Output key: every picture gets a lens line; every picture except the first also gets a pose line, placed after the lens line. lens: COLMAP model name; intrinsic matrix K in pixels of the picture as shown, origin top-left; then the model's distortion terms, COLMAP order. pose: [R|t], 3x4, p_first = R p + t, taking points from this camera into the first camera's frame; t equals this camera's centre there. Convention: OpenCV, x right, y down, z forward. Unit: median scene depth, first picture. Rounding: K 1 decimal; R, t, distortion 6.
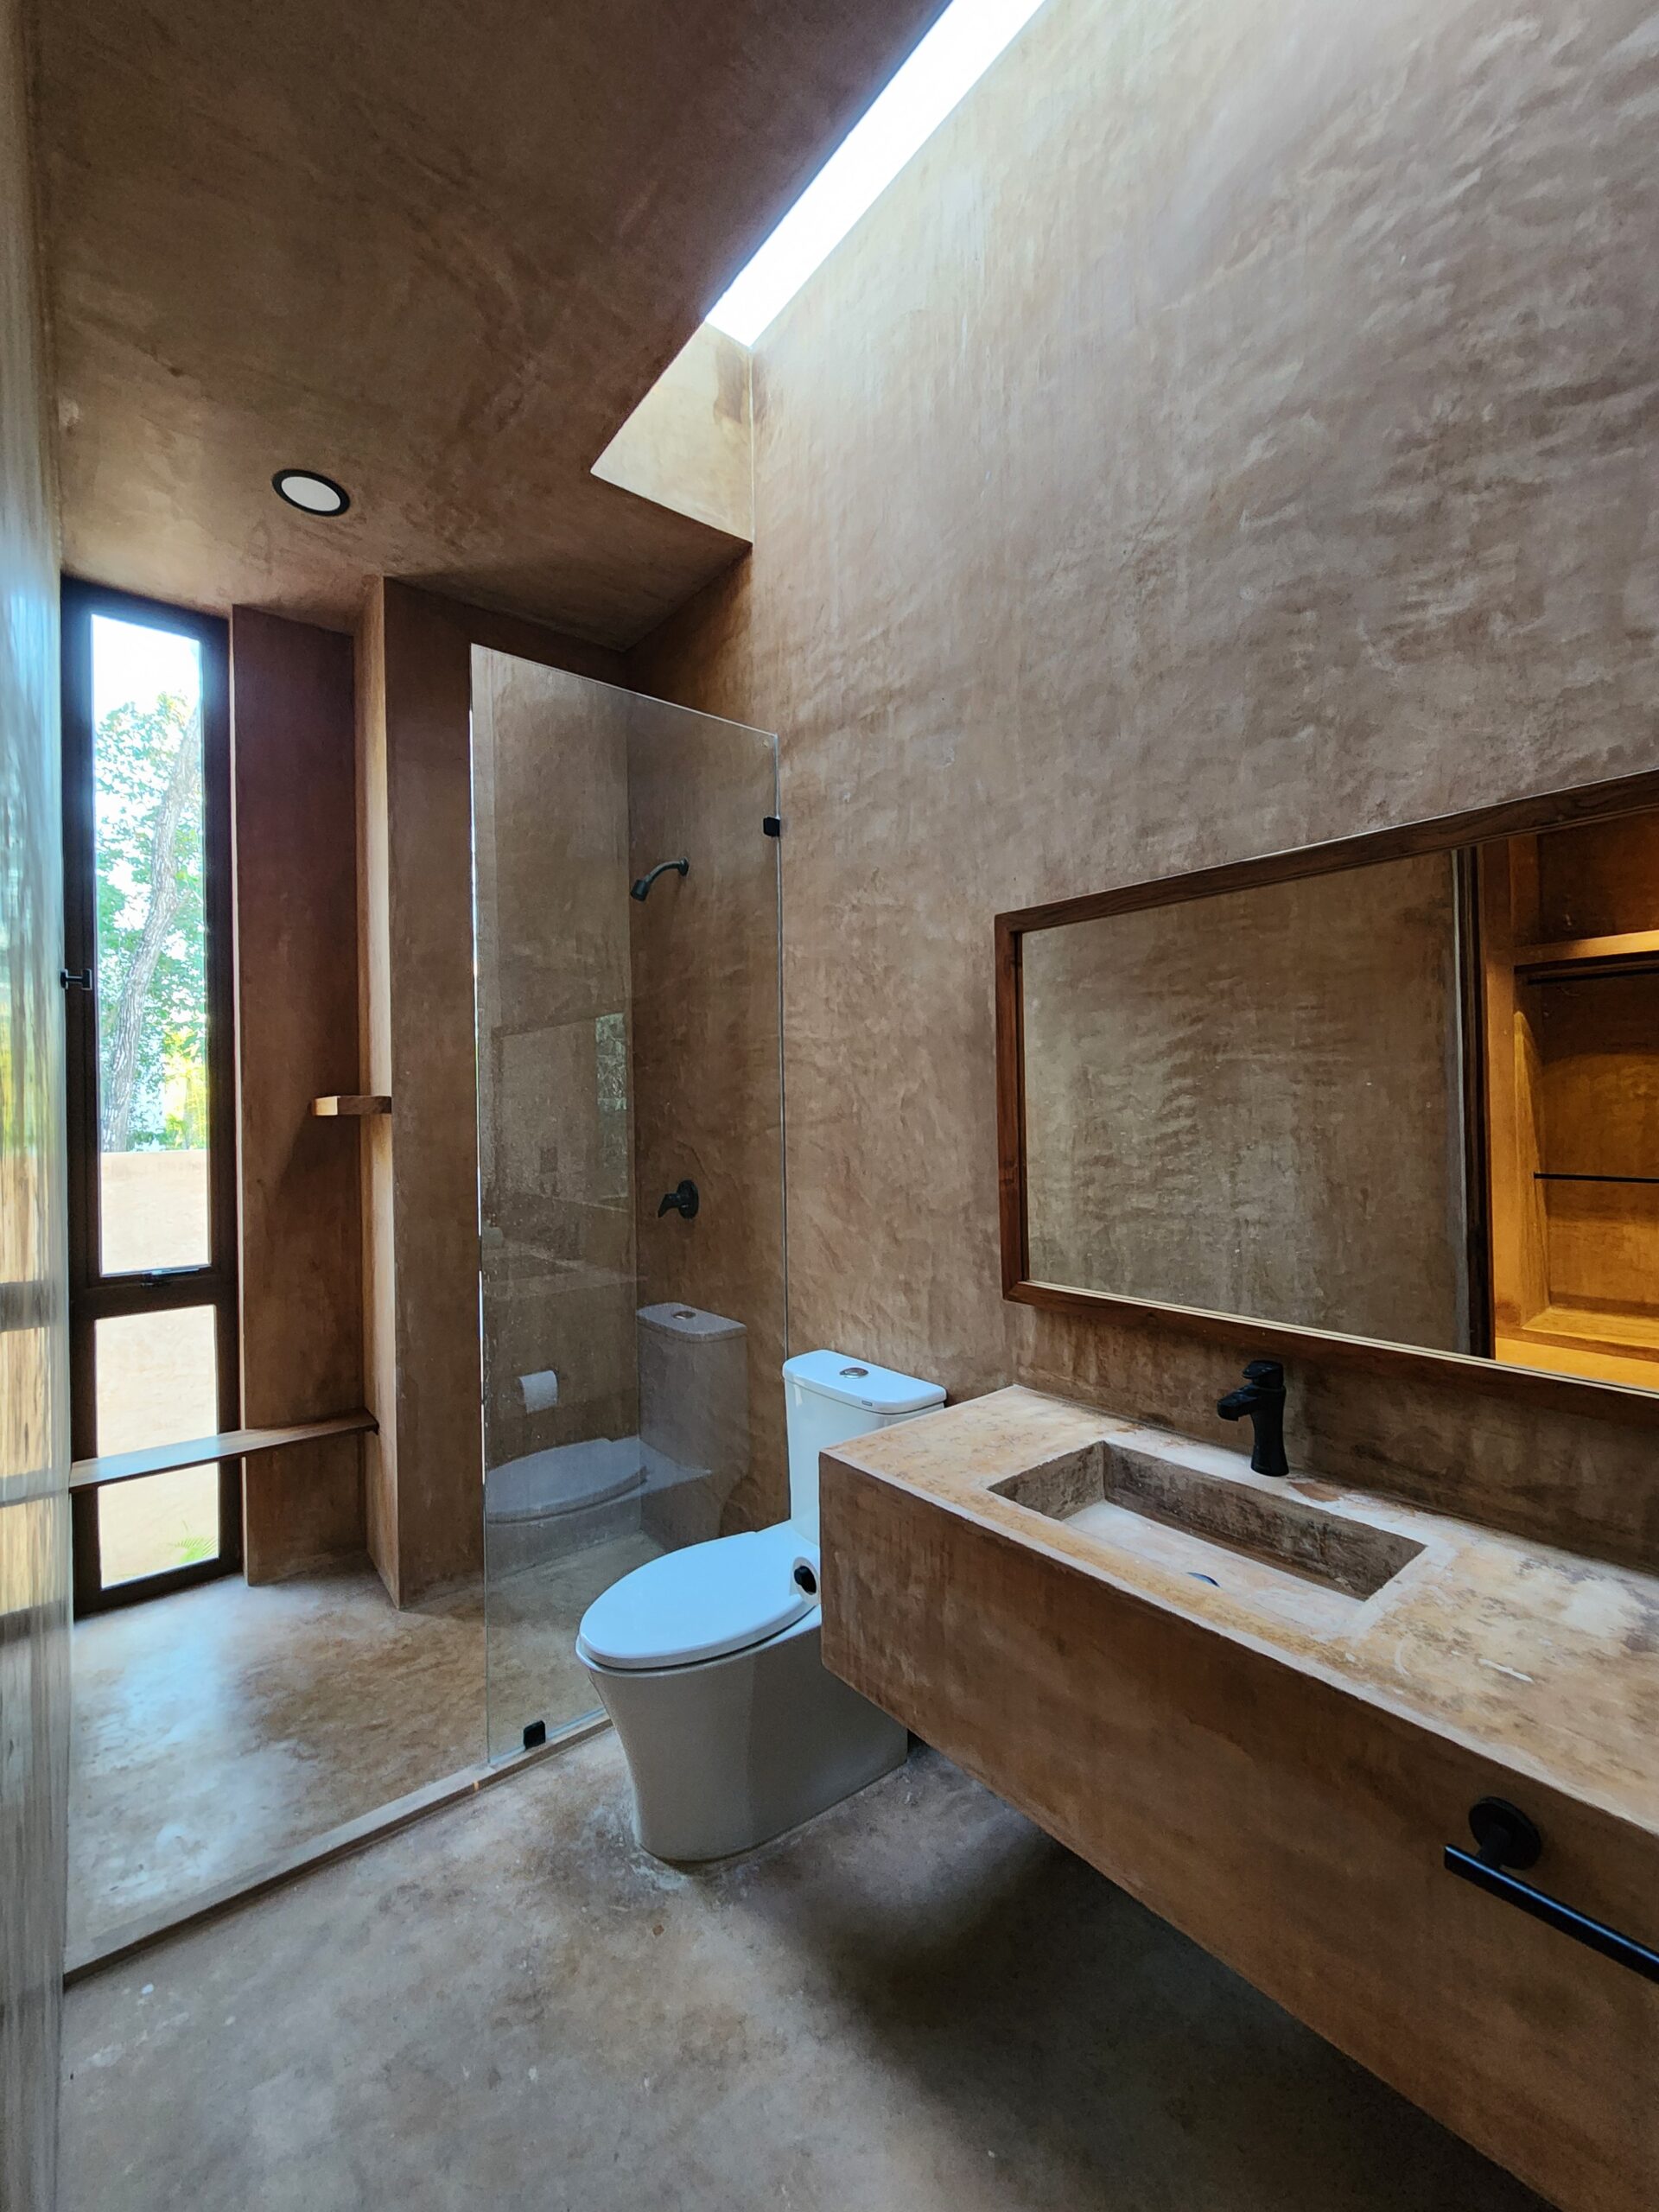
lens RADIAL K [[895.3, 0, 838.2], [0, 895.3, 1097.6], [0, 0, 1]] dist [-0.001735, 0.000290]
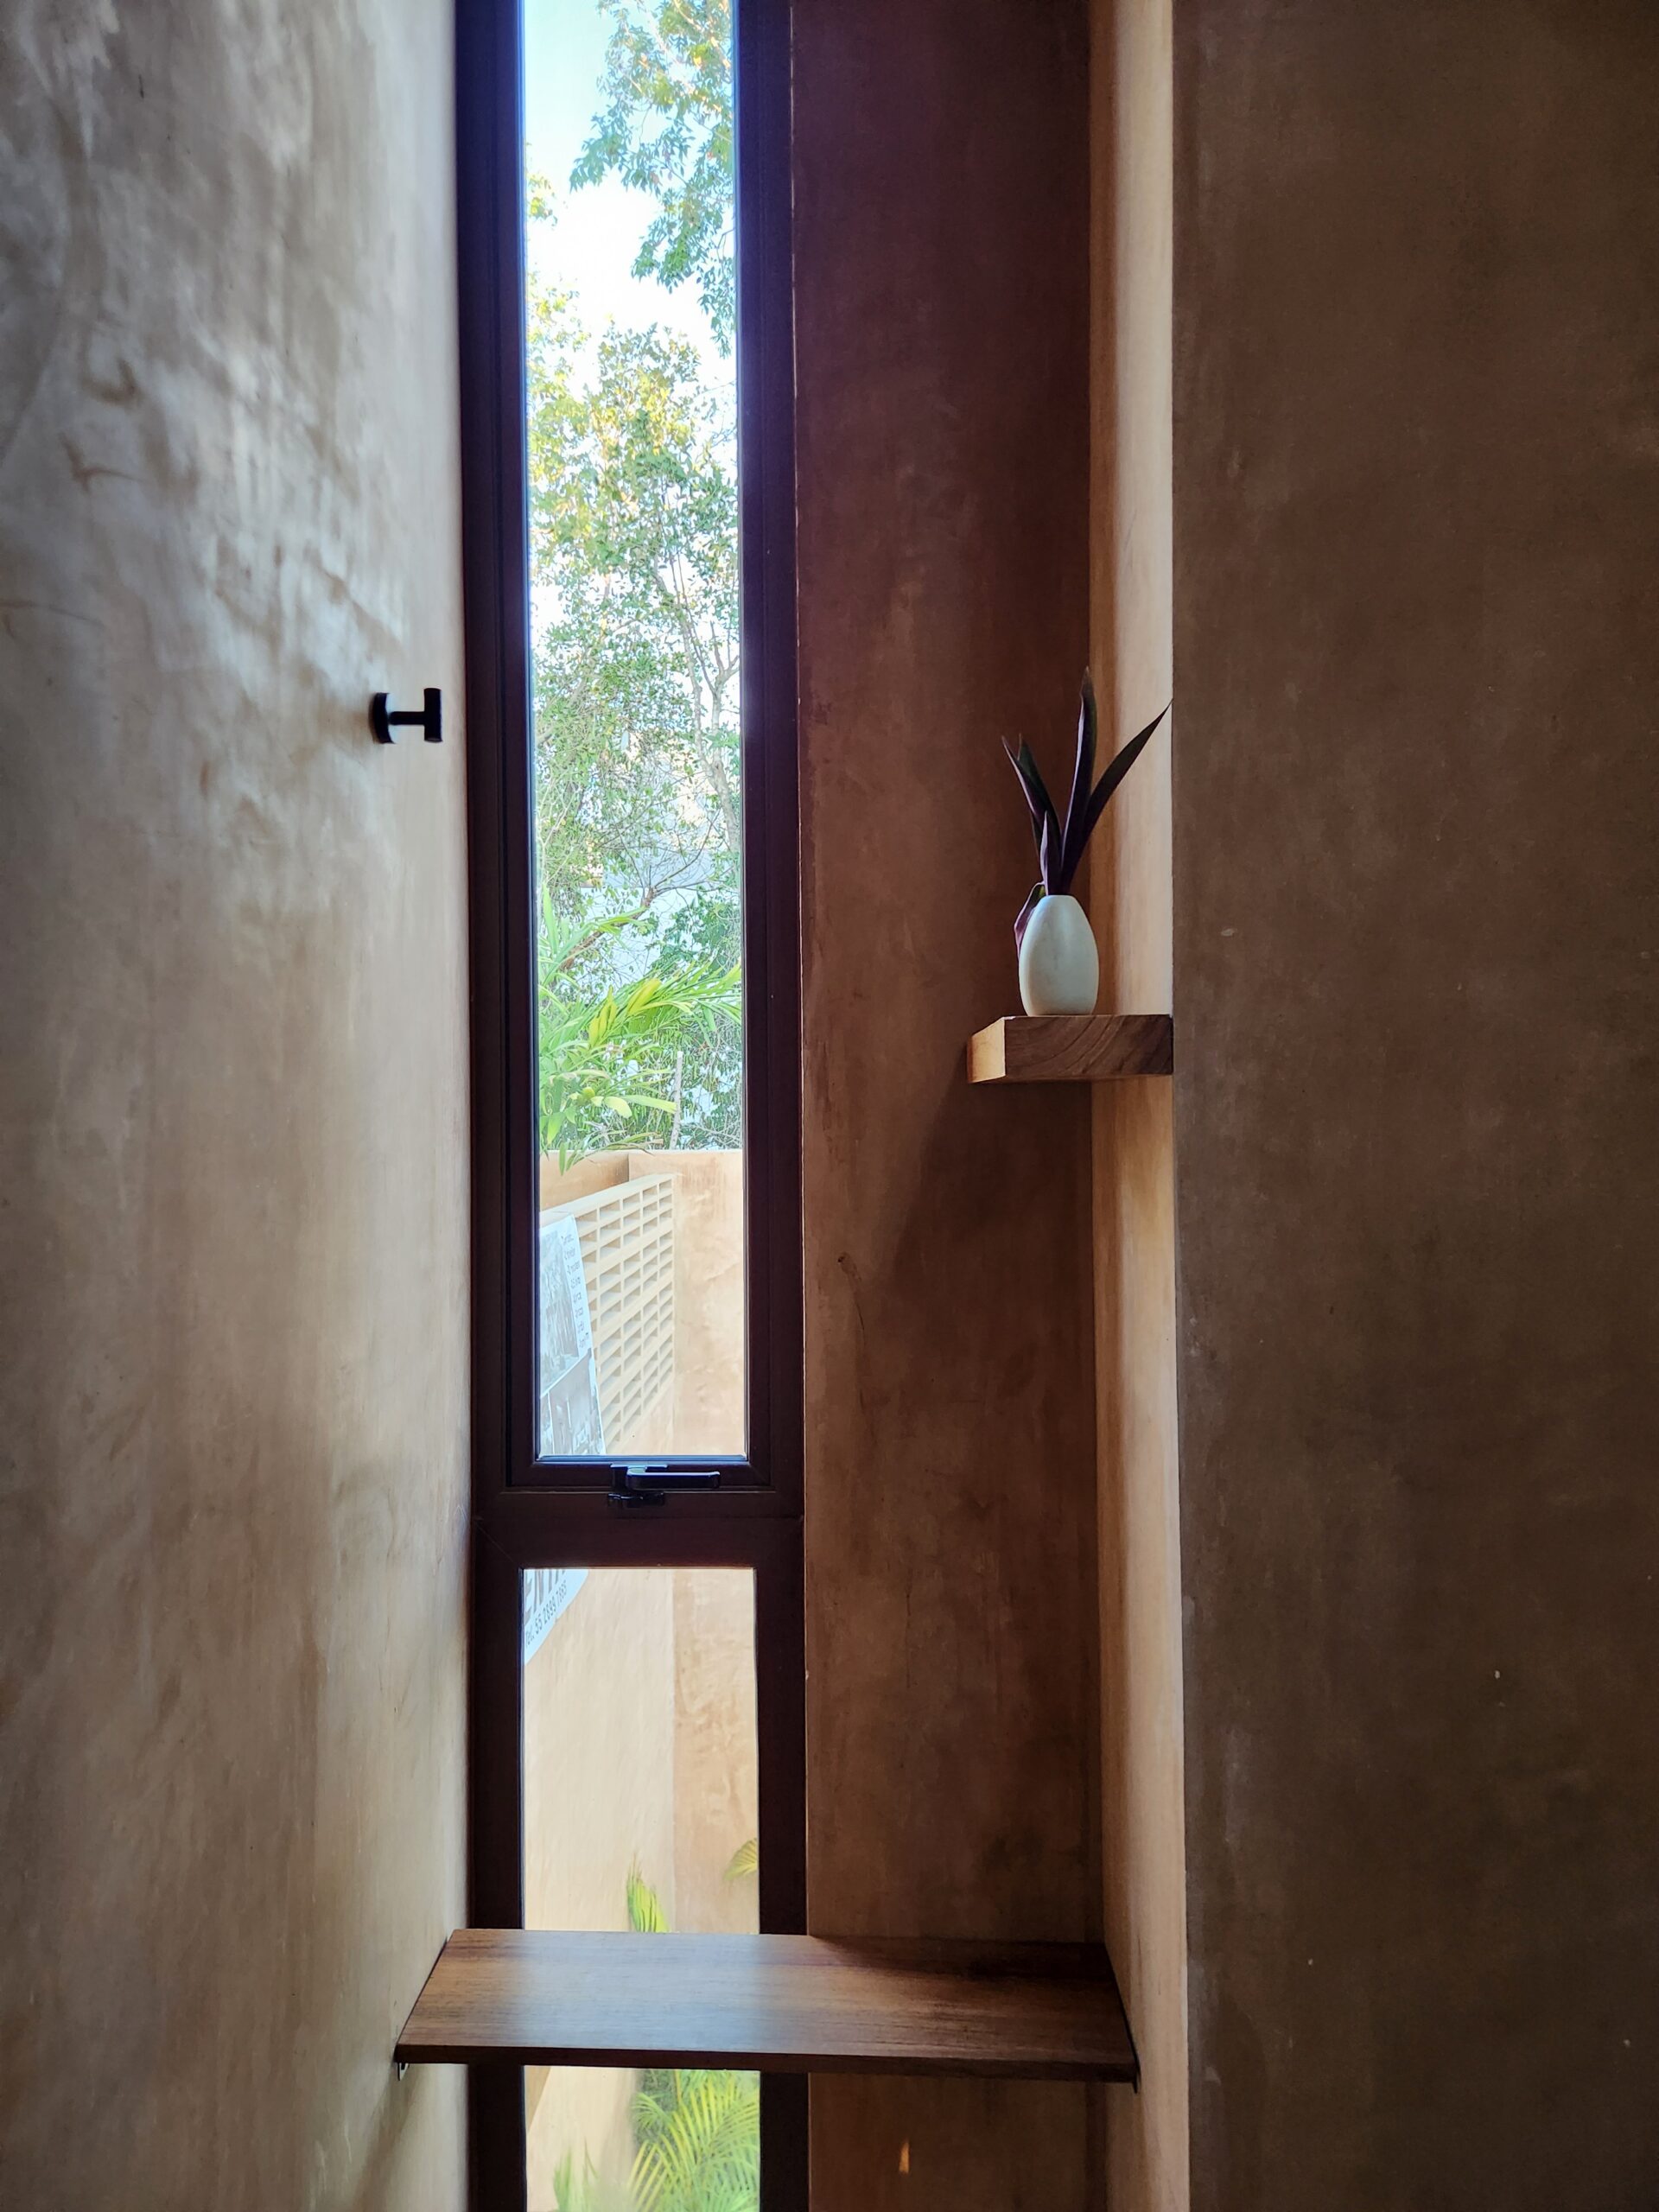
lens RADIAL K [[1453.6, 0, 819.3], [0, 1453.6, 1111.1], [0, 0, 1]] dist [0.080499, -0.068373]
pose [[0.760643, 0.015178, -0.648993, -0.276567], [0.001357, 0.999687, 0.024970, 0.017328], [0.649169, -0.019874, 0.760385, 0.559035]]
